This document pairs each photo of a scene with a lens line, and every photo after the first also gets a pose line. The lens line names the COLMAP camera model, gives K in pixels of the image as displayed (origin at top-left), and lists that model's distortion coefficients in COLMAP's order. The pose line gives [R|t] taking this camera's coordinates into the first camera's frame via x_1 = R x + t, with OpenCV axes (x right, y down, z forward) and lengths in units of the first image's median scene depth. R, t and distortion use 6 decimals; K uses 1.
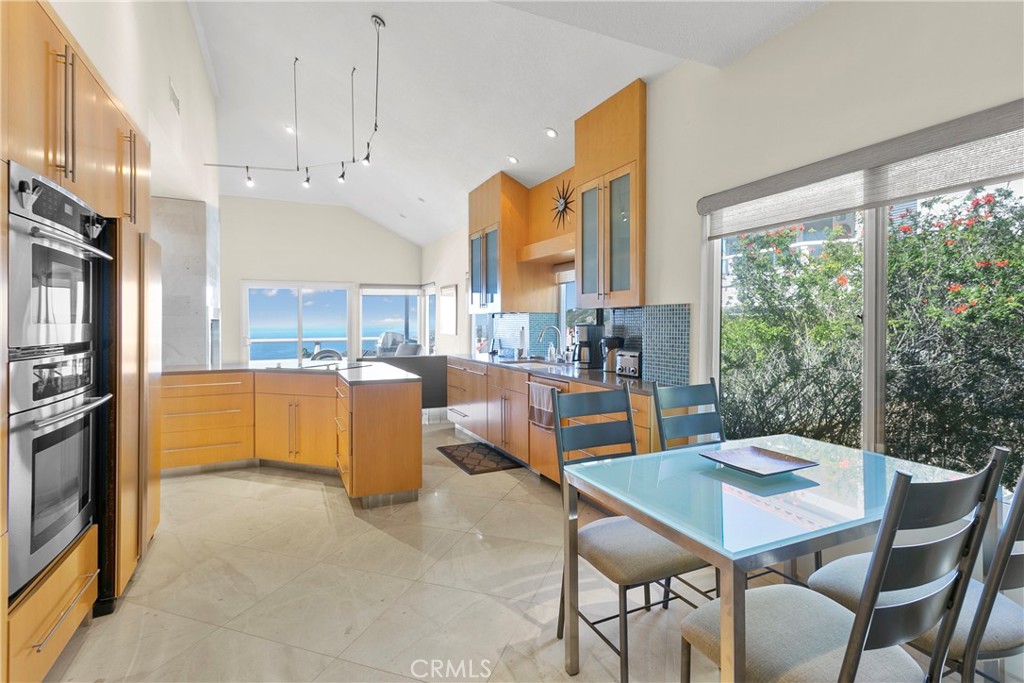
lens RADIAL K [[491.4, 0, 510.5], [0, 491.4, 332.2], [0, 0, 1]] dist [-0.000408, -0.000235]
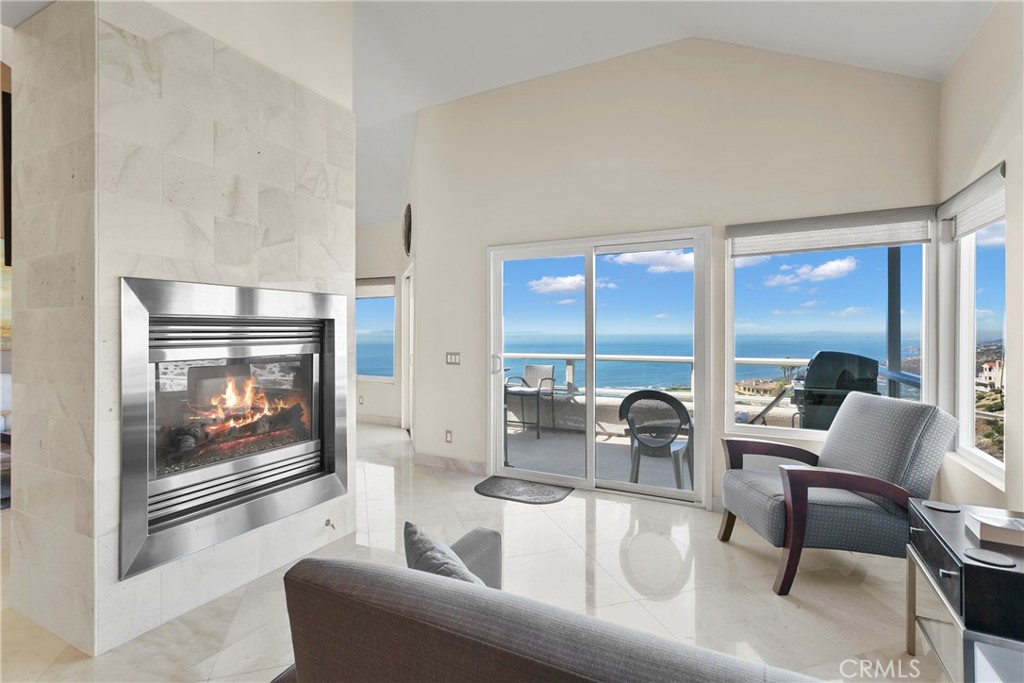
lens RADIAL K [[491.4, 0, 510.5], [0, 491.4, 332.2], [0, 0, 1]] dist [-0.000408, -0.000235]
pose [[0.609487, -0.002042, -0.792793, -0.107289], [-0.011579, 0.999867, -0.011476, -0.009677], [0.792711, 0.016174, 0.609383, 0.635274]]
